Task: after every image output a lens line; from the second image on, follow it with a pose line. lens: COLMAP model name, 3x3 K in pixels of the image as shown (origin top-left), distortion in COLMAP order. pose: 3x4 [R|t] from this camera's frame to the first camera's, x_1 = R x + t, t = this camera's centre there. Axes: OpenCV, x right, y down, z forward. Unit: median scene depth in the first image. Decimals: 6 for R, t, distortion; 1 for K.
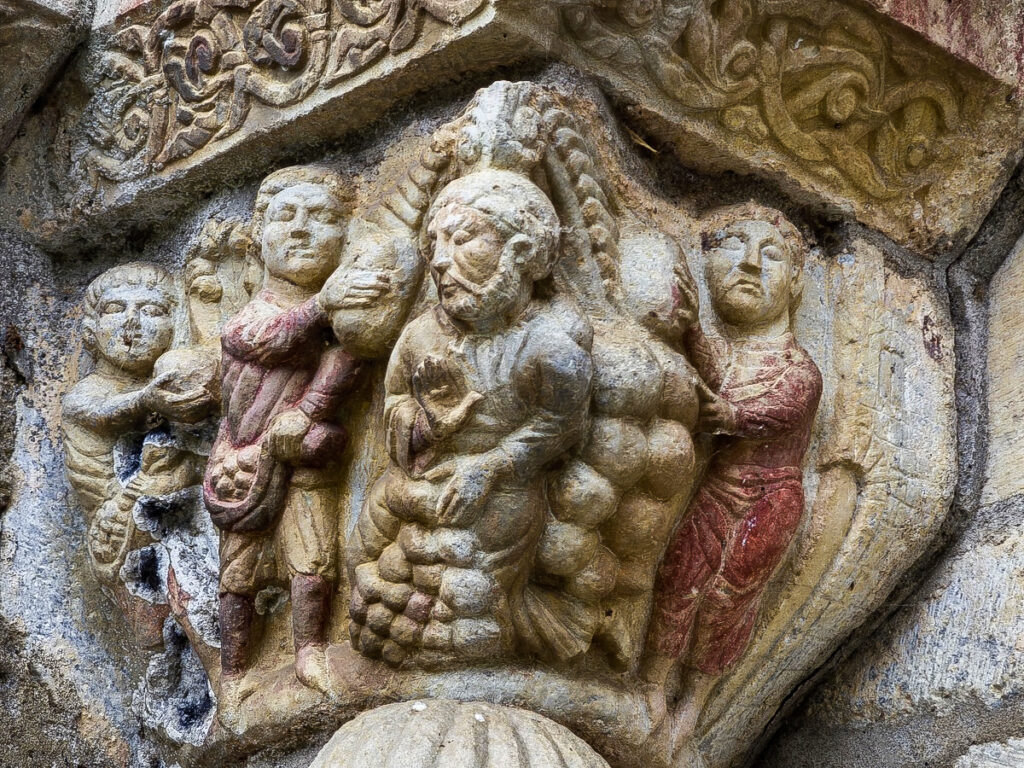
lens RADIAL K [[3500.0, 0, 512.0], [0, 3500.0, 384.0], [0, 0, 1]] dist [0.095129, 3.089594]
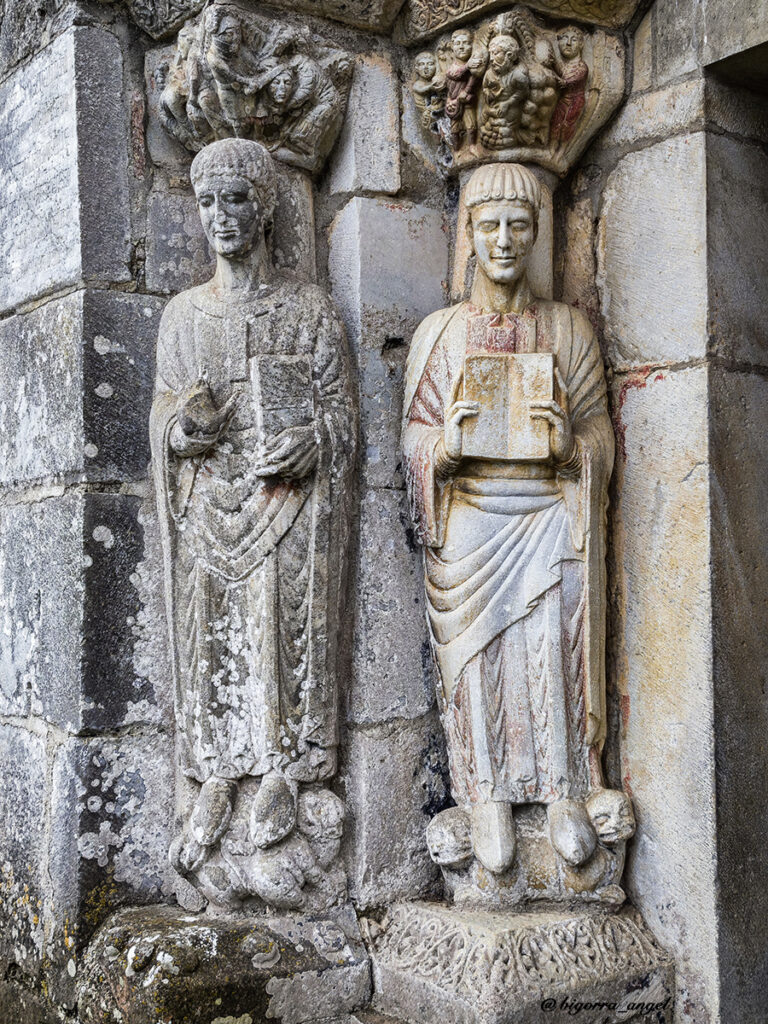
lens RADIAL K [[1374.3, 0, 384.0], [0, 1374.3, 512.0], [0, 0, 1]] dist [-0.021637, -0.054779]
pose [[0.981001, -0.034312, -0.190942, 0.147569], [0.110242, 0.908477, 0.403134, -0.214158], [0.159634, -0.416525, 0.894999, -0.757029]]
